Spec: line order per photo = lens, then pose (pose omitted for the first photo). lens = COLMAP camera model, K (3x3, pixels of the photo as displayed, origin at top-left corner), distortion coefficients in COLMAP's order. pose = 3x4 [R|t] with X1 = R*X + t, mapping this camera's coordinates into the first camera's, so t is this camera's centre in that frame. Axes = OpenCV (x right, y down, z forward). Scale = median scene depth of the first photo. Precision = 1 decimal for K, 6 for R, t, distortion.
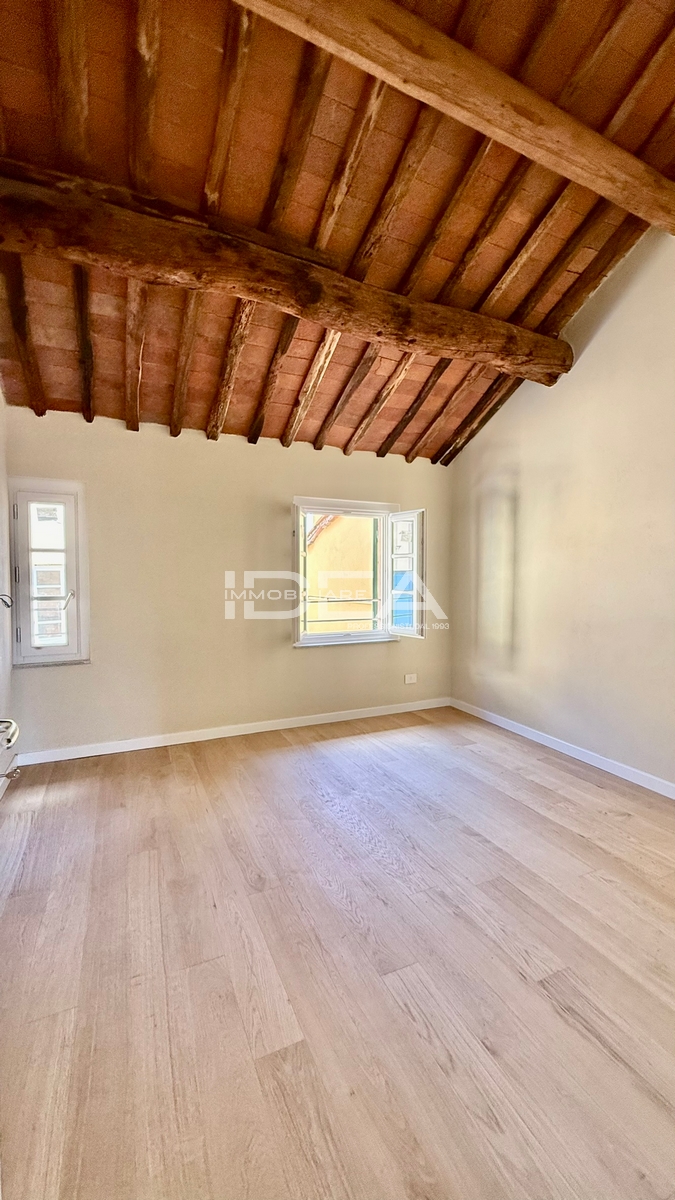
lens RADIAL K [[471.5, 0, 335.8], [0, 471.5, 594.5], [0, 0, 1]] dist [0.001954, 0.000170]
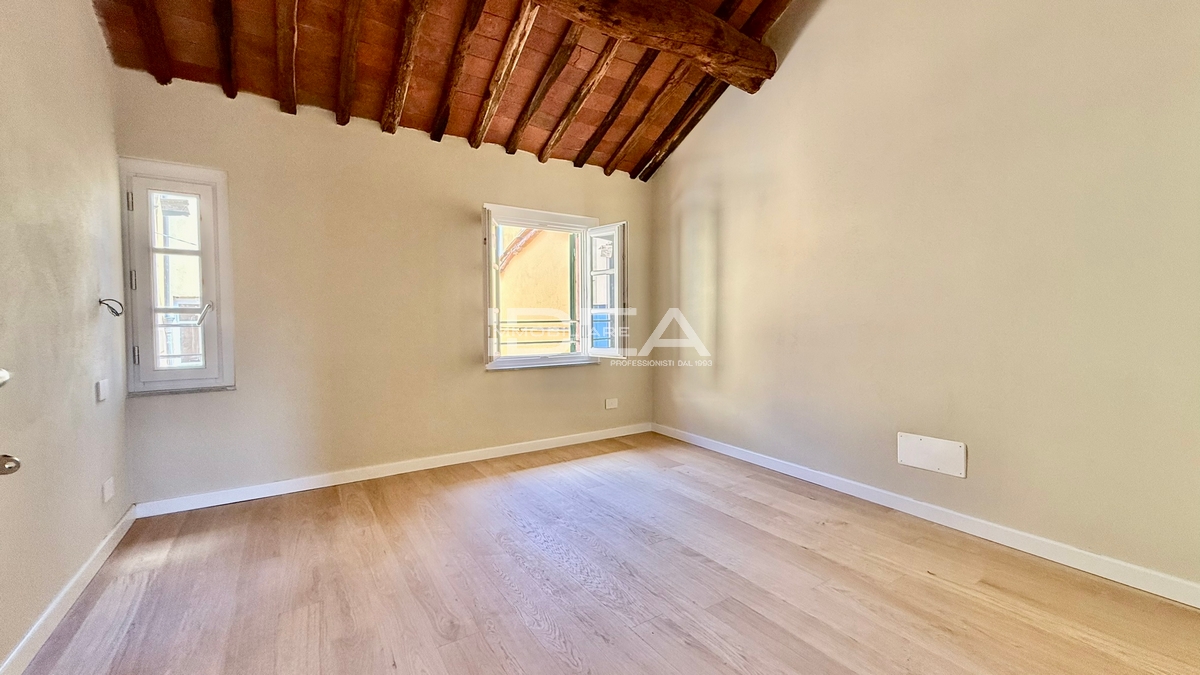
lens RADIAL K [[471.5, 0, 592.3], [0, 471.5, 337.5], [0, 0, 1]] dist [0.001954, 0.000170]
pose [[0.989534, -0.010168, 0.143944, -0.025055], [0.010371, 0.999946, -0.000664, 0.078295], [-0.143930, 0.002150, 0.989586, 0.114185]]
